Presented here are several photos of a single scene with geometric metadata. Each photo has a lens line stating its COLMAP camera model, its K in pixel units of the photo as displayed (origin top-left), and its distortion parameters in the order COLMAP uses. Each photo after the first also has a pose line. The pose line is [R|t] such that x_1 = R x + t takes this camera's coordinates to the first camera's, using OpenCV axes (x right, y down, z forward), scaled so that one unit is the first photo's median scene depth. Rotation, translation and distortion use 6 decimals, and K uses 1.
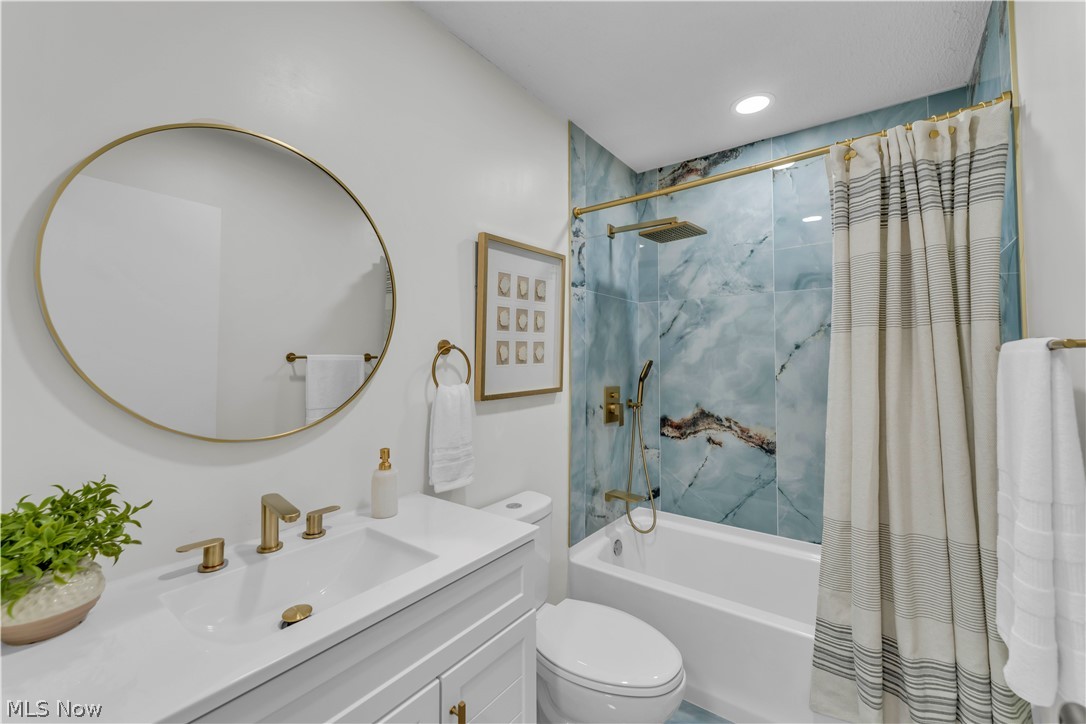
lens RADIAL K [[448.5, 0, 540.0], [0, 448.5, 360.9], [0, 0, 1]] dist [-0.002212, -0.000100]
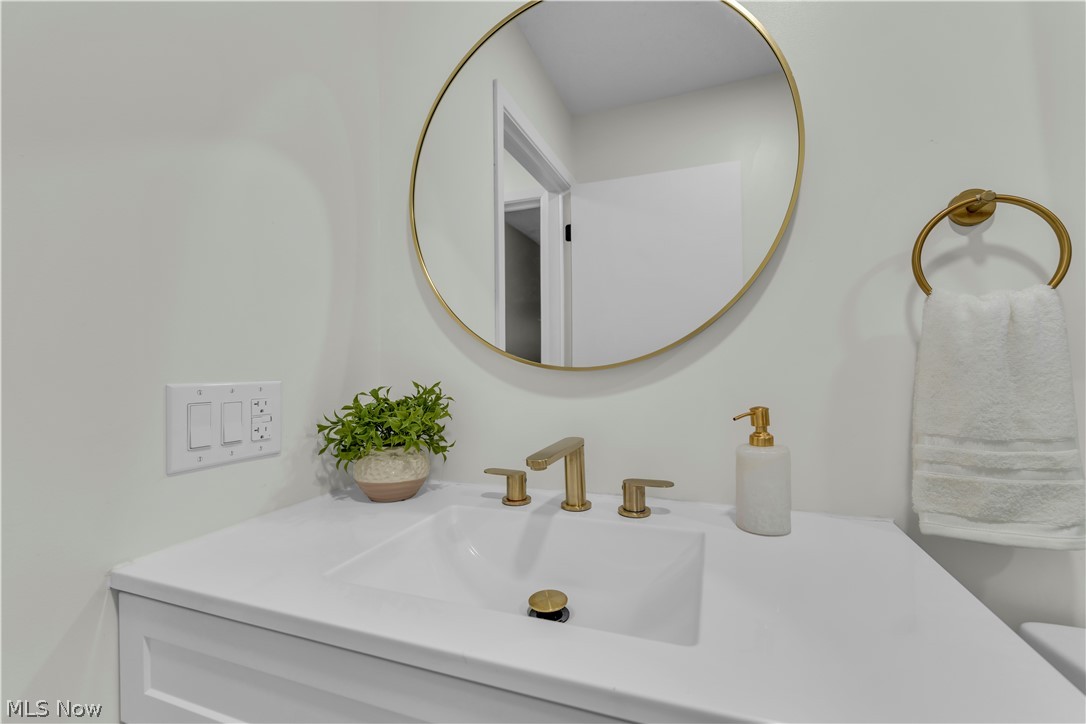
lens RADIAL K [[448.5, 0, 540.0], [0, 448.5, 360.9], [0, 0, 1]] dist [-0.002212, -0.000100]
pose [[0.297301, -0.000375, -0.954784, 0.091300], [0.017545, 0.999833, 0.005071, 0.132491], [0.954623, -0.018260, 0.297258, 0.585840]]
